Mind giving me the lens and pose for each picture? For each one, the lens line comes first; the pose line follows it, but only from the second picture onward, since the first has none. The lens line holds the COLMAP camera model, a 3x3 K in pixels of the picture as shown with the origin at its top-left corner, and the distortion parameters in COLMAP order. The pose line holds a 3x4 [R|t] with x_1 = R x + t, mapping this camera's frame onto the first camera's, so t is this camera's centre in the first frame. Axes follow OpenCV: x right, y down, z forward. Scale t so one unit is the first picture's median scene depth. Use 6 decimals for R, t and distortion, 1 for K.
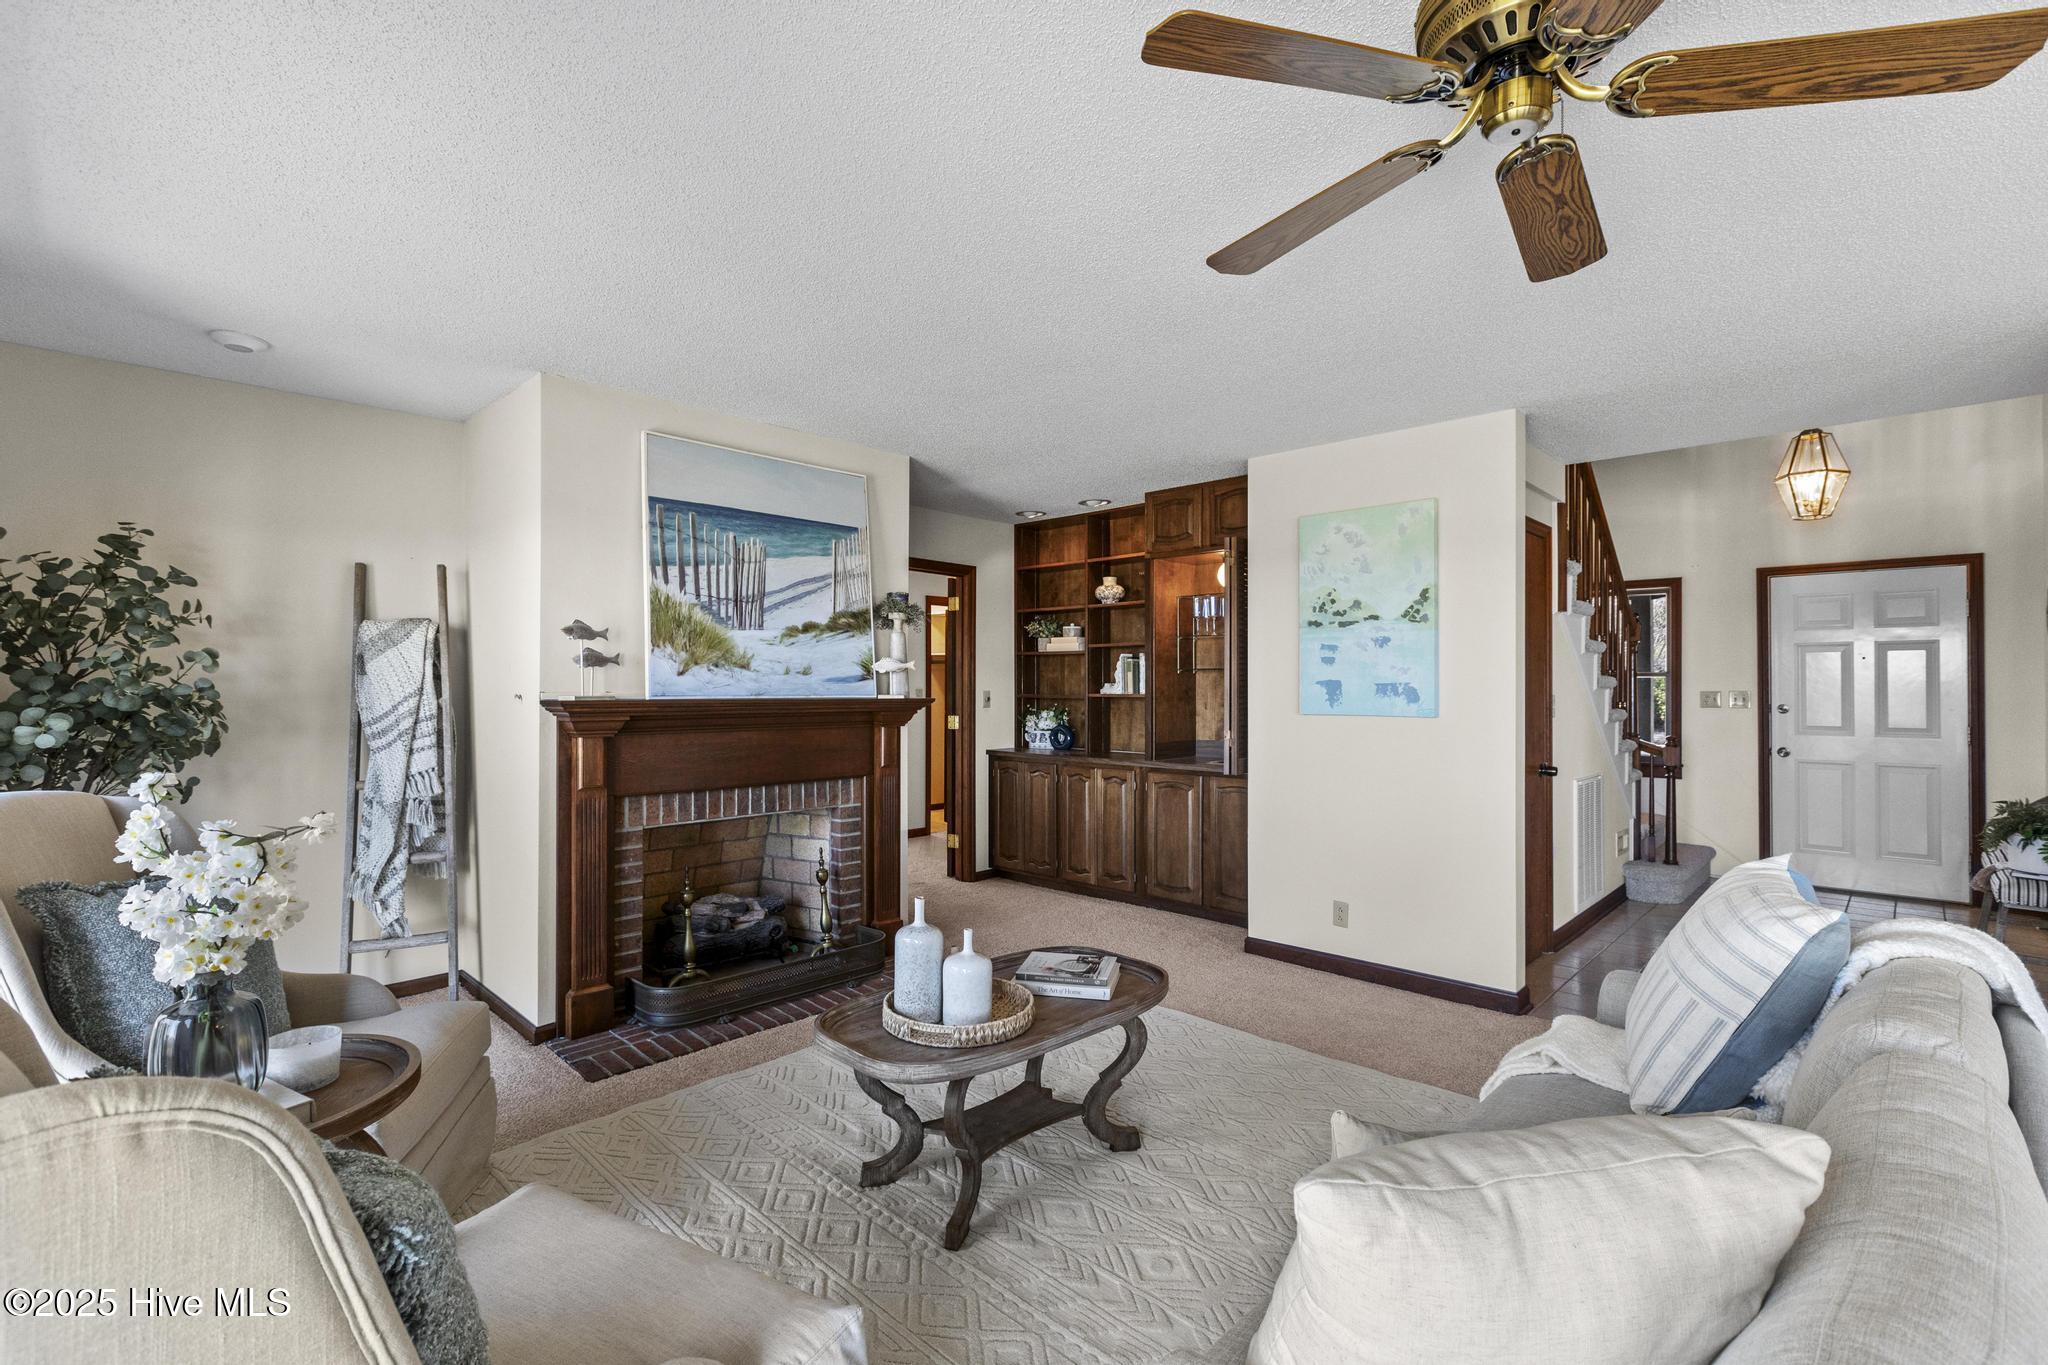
lens RADIAL K [[912.2, 0, 1011.6], [0, 912.2, 674.5], [0, 0, 1]] dist [0.003699, 0.000785]
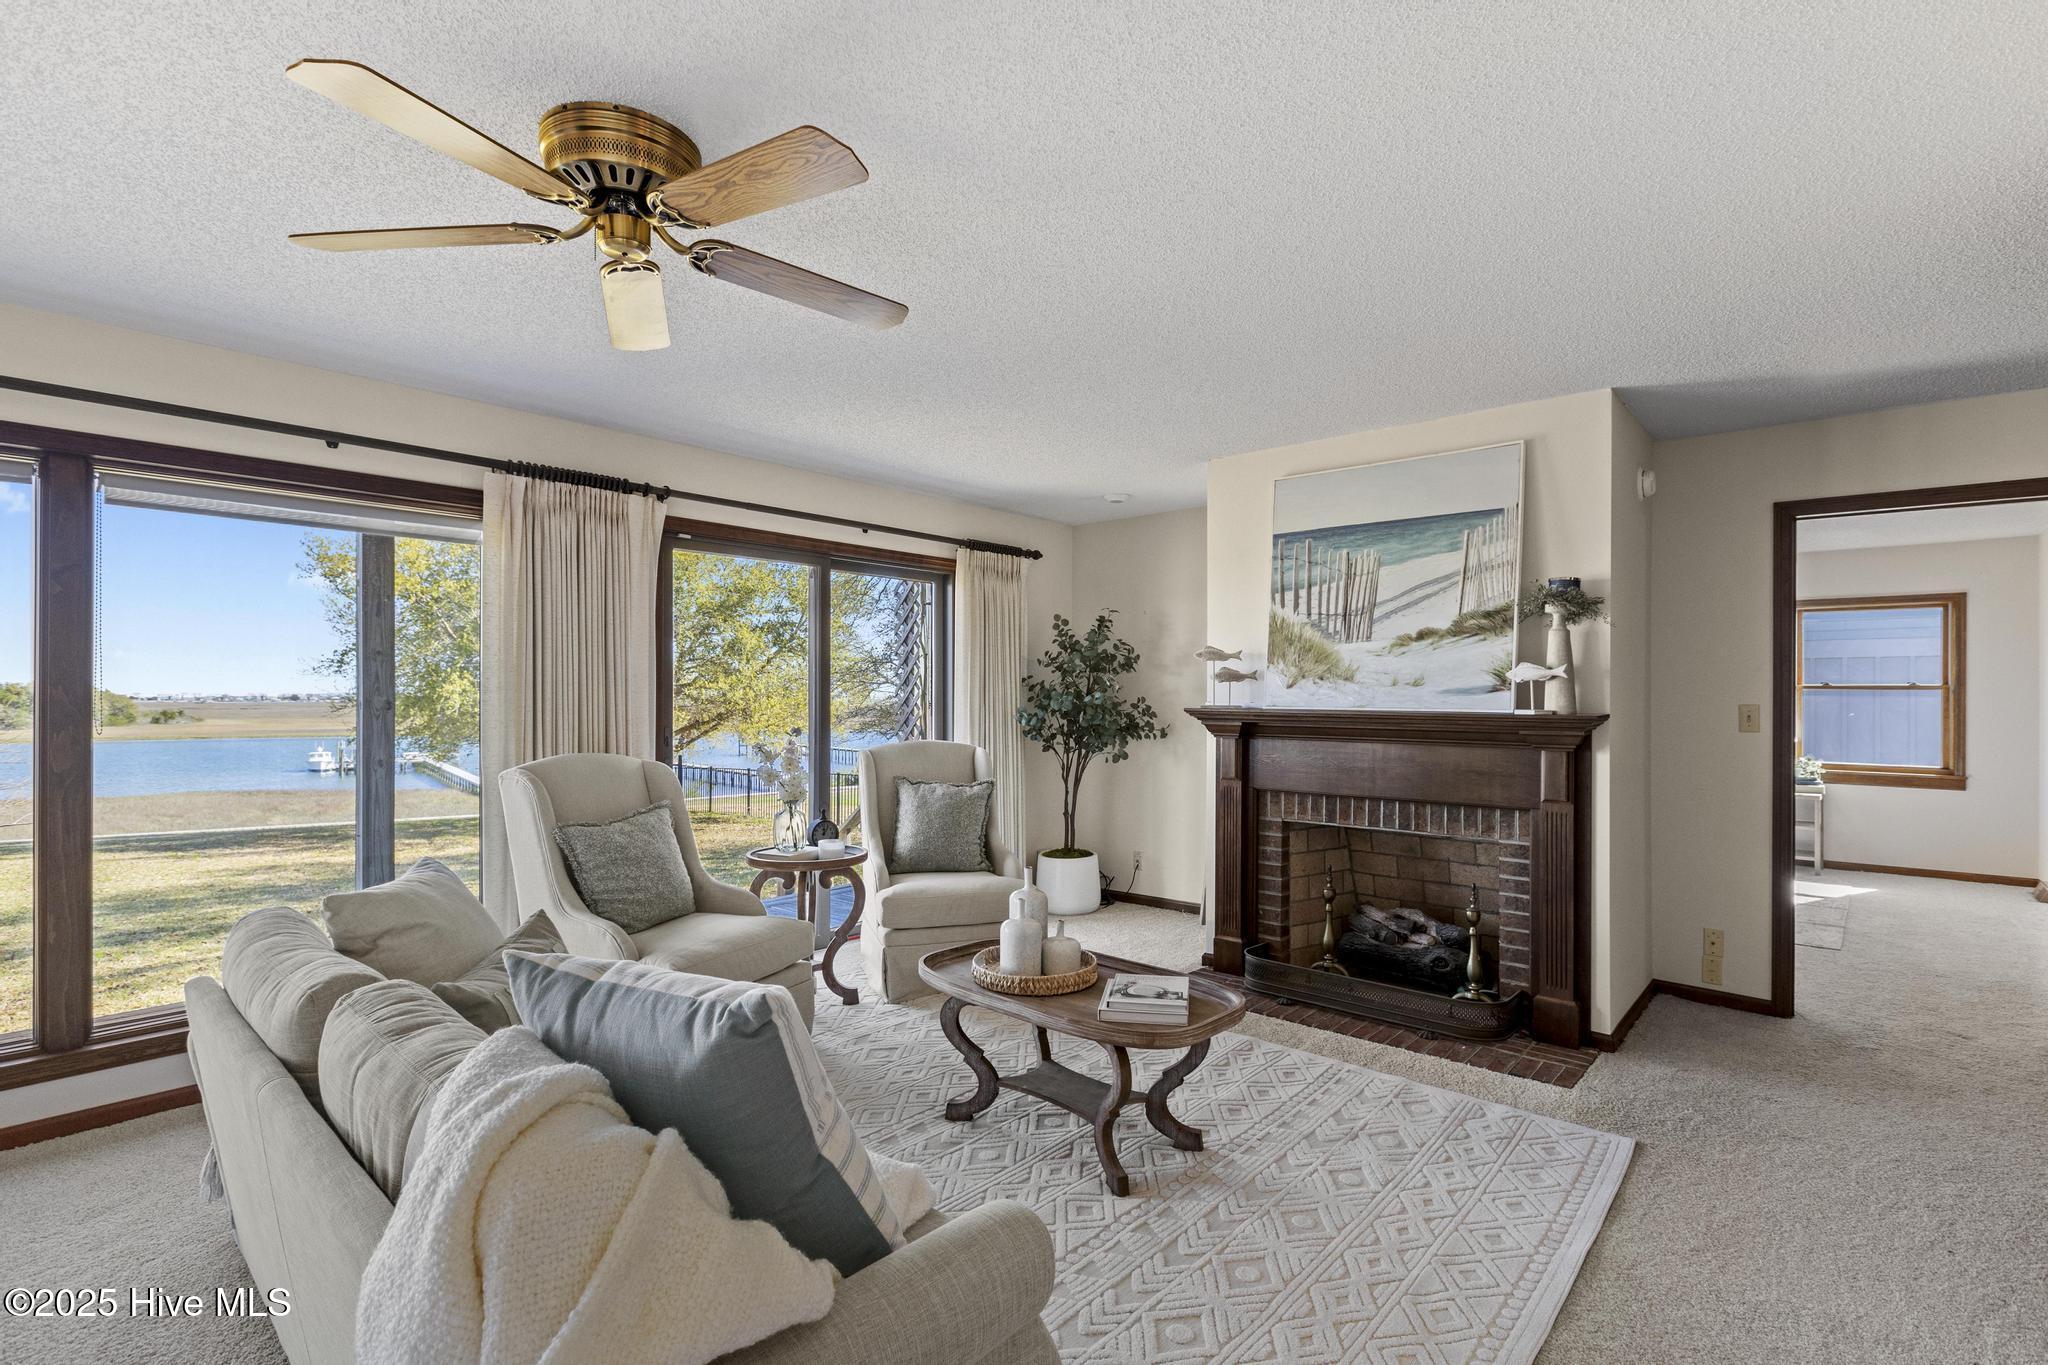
lens RADIAL K [[946.9, 0, 1027.8], [0, 946.9, 688.9], [0, 0, 1]] dist [-0.001309, -0.001314]
pose [[0.060929, -0.006907, -0.998118, 0.733165], [0.008652, 0.999942, -0.006392, 0.006151], [0.998105, -0.008246, 0.060985, 0.569569]]
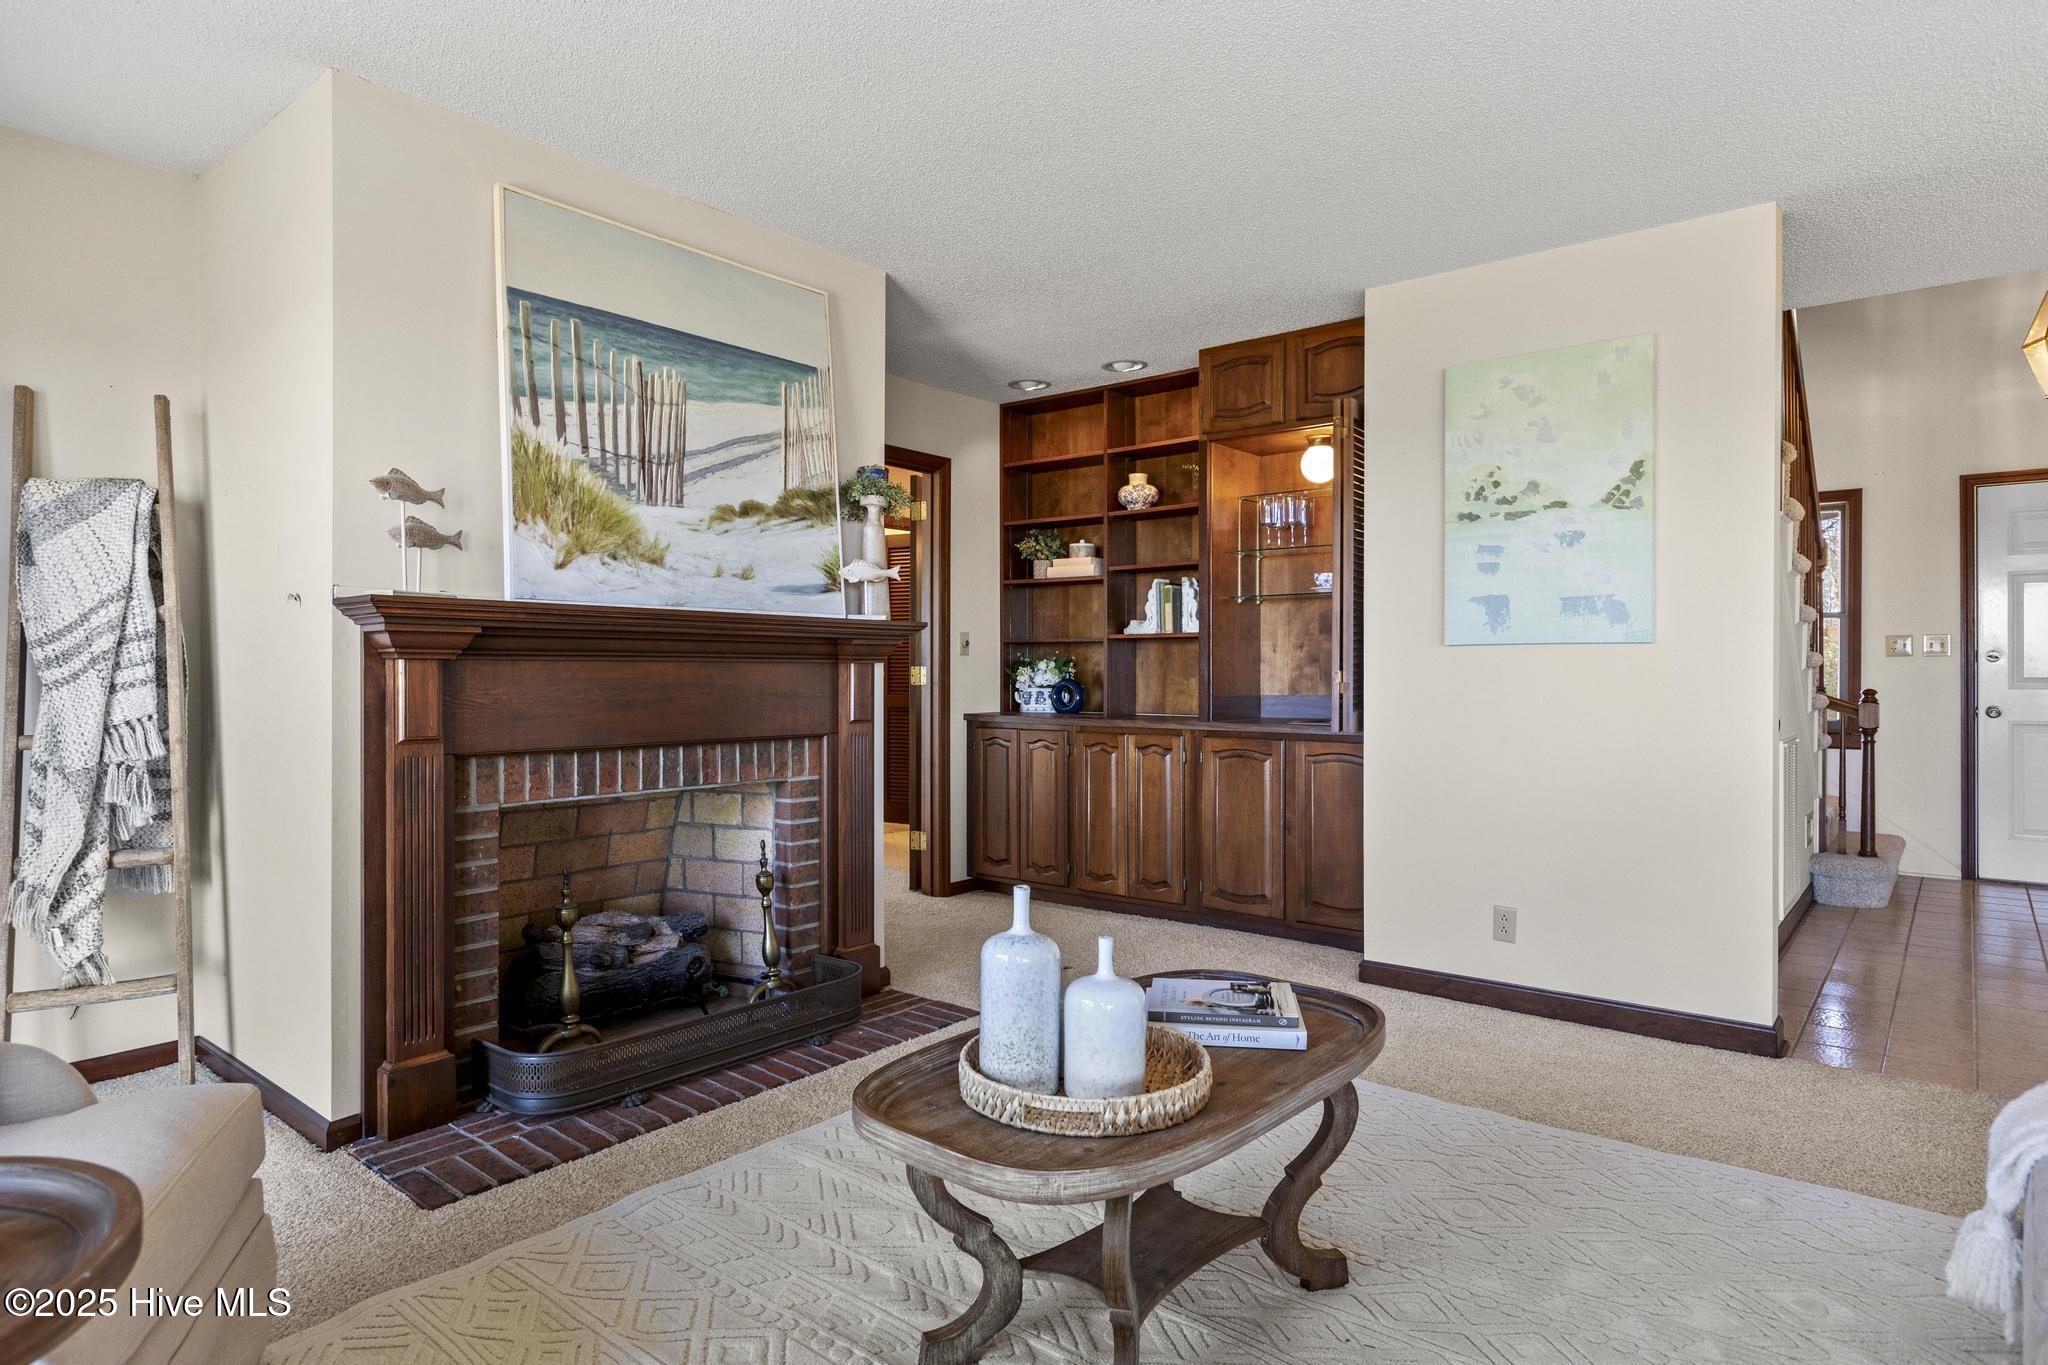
lens RADIAL K [[1140.9, 0, 1017.6], [0, 1140.9, 662.9], [0, 0, 1]] dist [0.014729, -0.010108]
pose [[0.996103, 0.000755, 0.088193, -0.104965], [-0.001490, 0.999965, 0.008270, 0.056324], [-0.088184, -0.008370, 0.996069, 0.157384]]
